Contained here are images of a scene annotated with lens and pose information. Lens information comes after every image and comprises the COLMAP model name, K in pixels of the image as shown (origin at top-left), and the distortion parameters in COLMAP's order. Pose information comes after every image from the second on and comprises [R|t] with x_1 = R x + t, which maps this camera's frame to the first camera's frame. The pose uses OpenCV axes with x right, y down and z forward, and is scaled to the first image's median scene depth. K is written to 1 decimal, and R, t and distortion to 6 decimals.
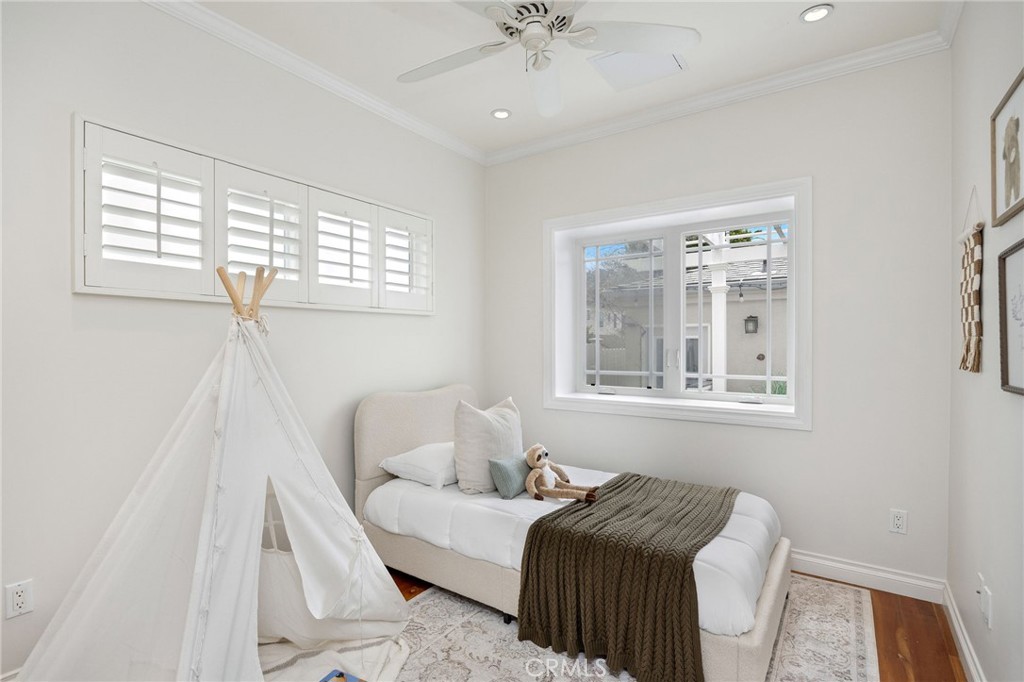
lens RADIAL K [[489.5, 0, 499.5], [0, 489.5, 340.4], [0, 0, 1]] dist [-0.004383, -0.000673]
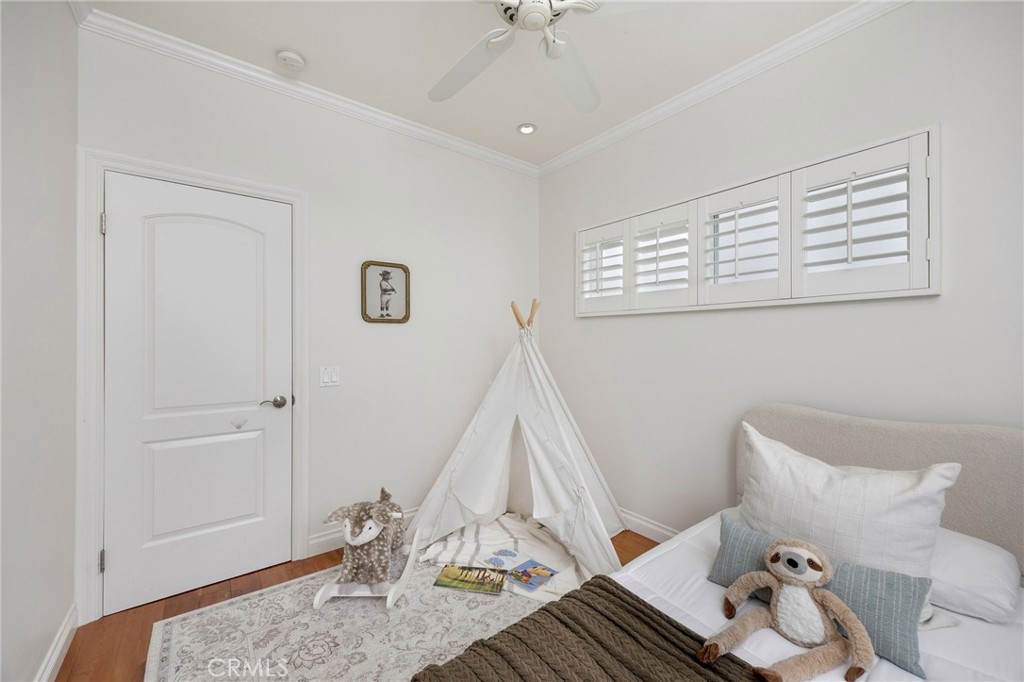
lens RADIAL K [[408.9, 0, 512.0], [0, 408.9, 341.0], [0, 0, 1]] dist [-0.000353, -0.000075]
pose [[-0.301607, -0.004205, -0.953423, 0.728263], [0.000611, 0.999989, -0.004604, 0.006889], [0.953432, -0.001971, -0.301601, 1.061764]]
